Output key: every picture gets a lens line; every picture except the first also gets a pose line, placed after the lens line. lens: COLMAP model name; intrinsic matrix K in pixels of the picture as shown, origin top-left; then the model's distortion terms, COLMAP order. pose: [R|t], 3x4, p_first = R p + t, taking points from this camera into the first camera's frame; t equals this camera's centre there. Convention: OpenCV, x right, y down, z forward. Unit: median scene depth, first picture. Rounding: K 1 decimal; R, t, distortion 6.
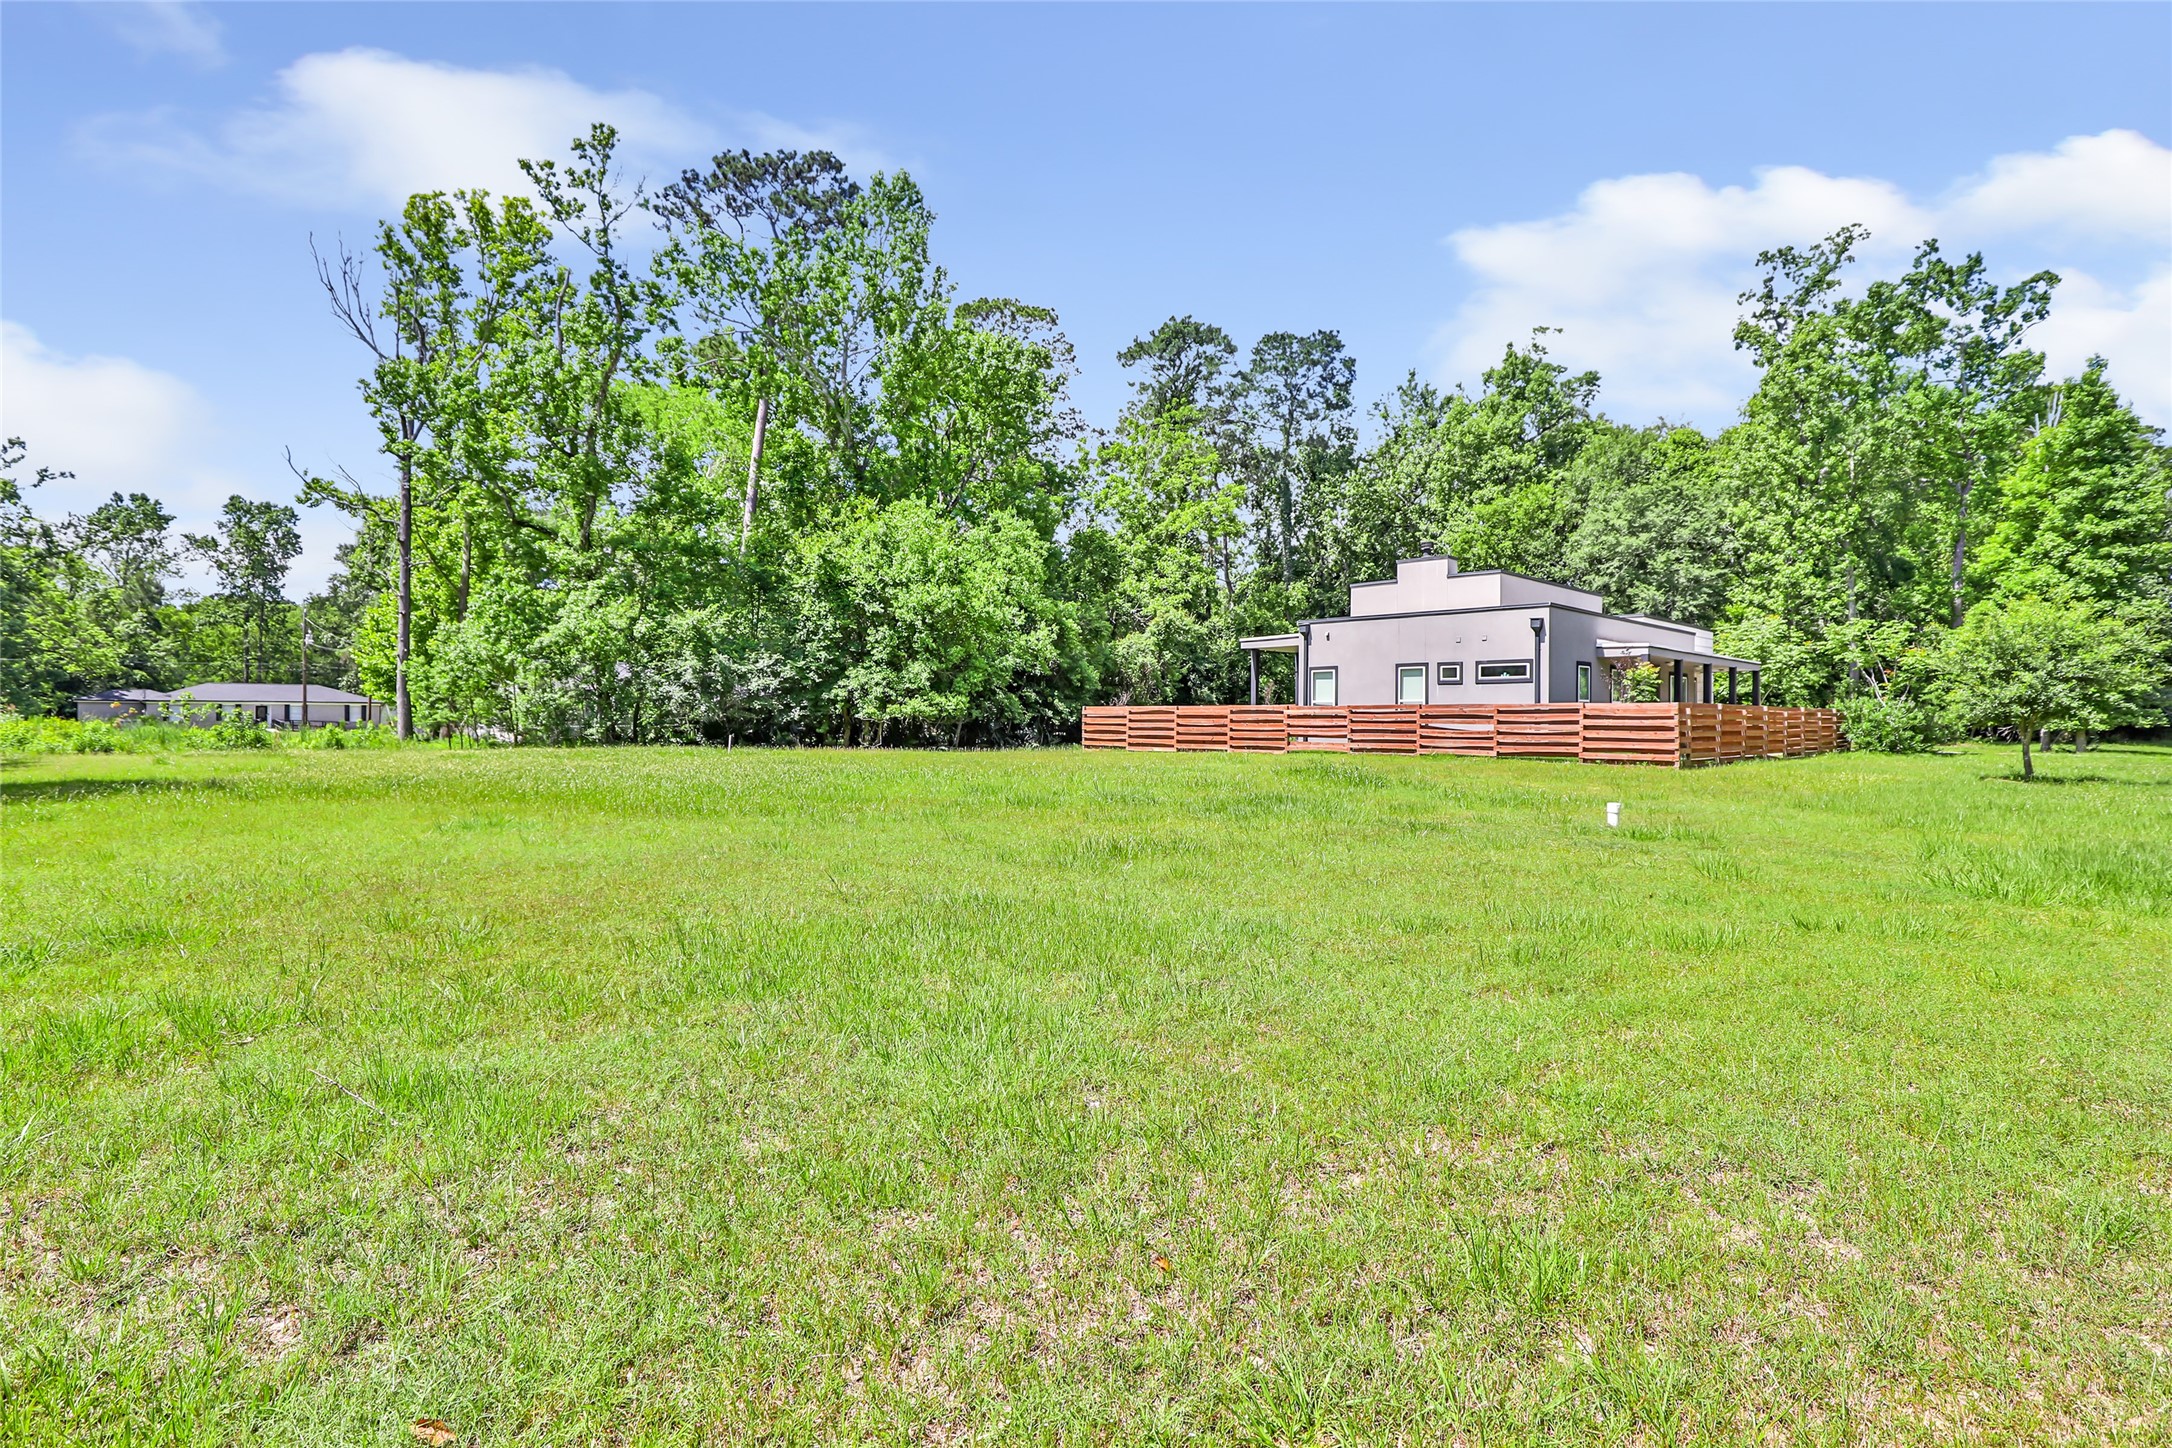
lens RADIAL K [[1044.7, 0, 1089.6], [0, 1044.7, 717.7], [0, 0, 1]] dist [-0.029097, 0.003702]
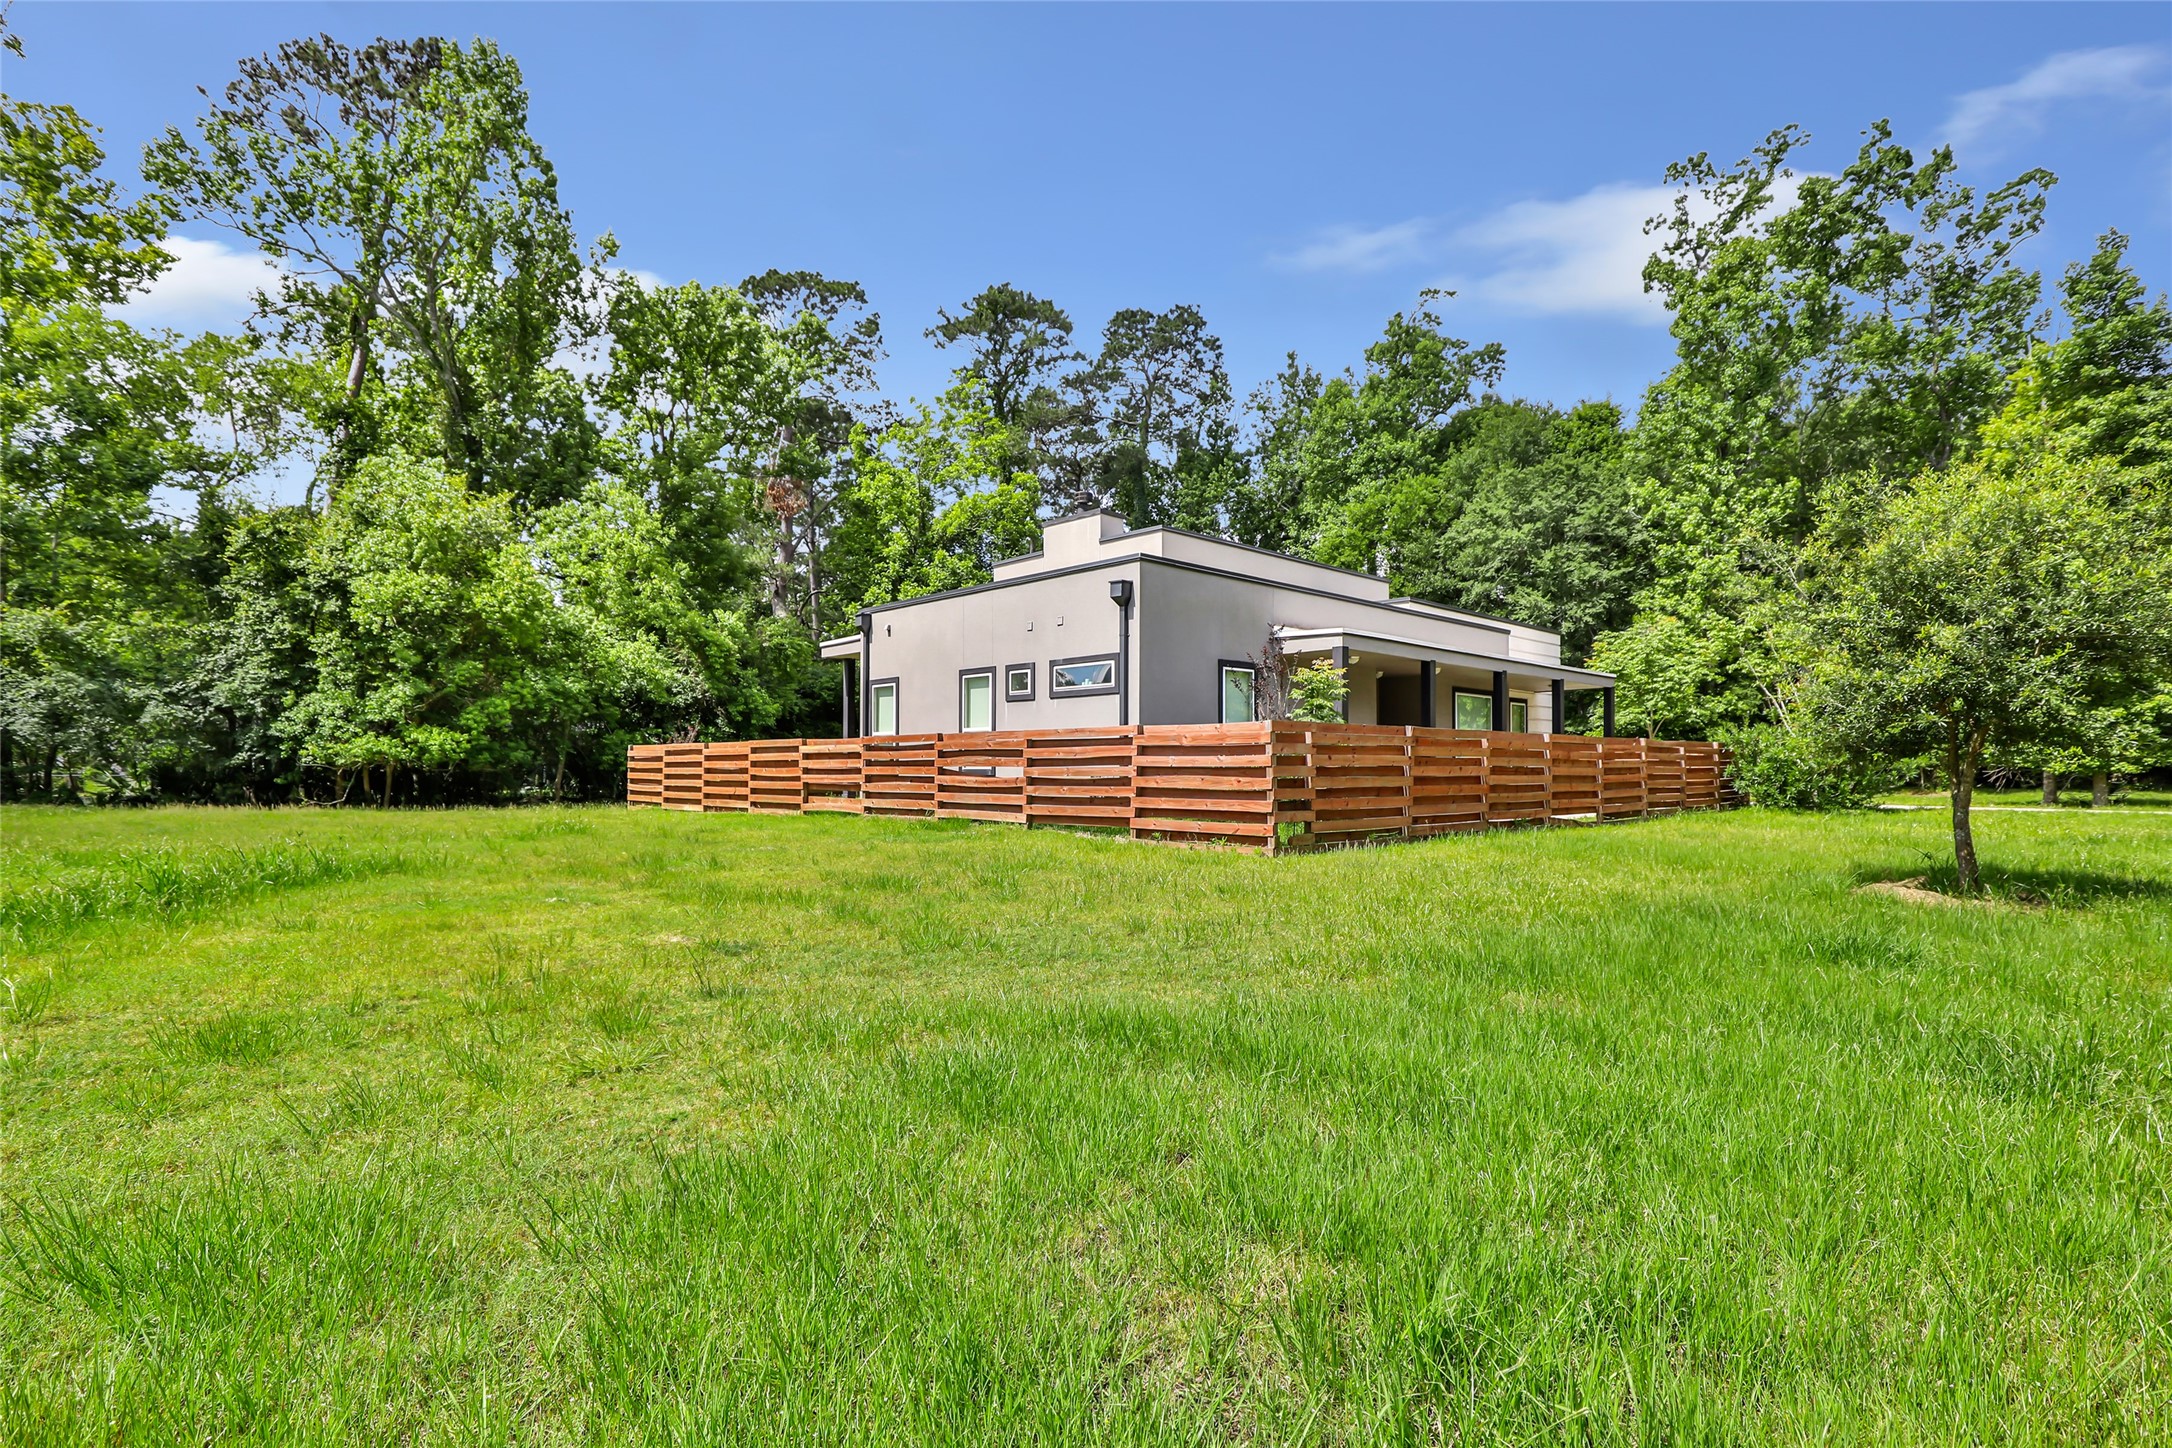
lens RADIAL K [[1044.7, 0, 1086.7], [0, 1044.7, 741.9], [0, 0, 1]] dist [-0.029097, 0.003702]
pose [[0.999886, -0.004206, -0.014529, 0.233118], [0.003858, 0.999706, -0.023922, 0.003852], [0.014625, 0.023863, 0.999608, 0.237017]]
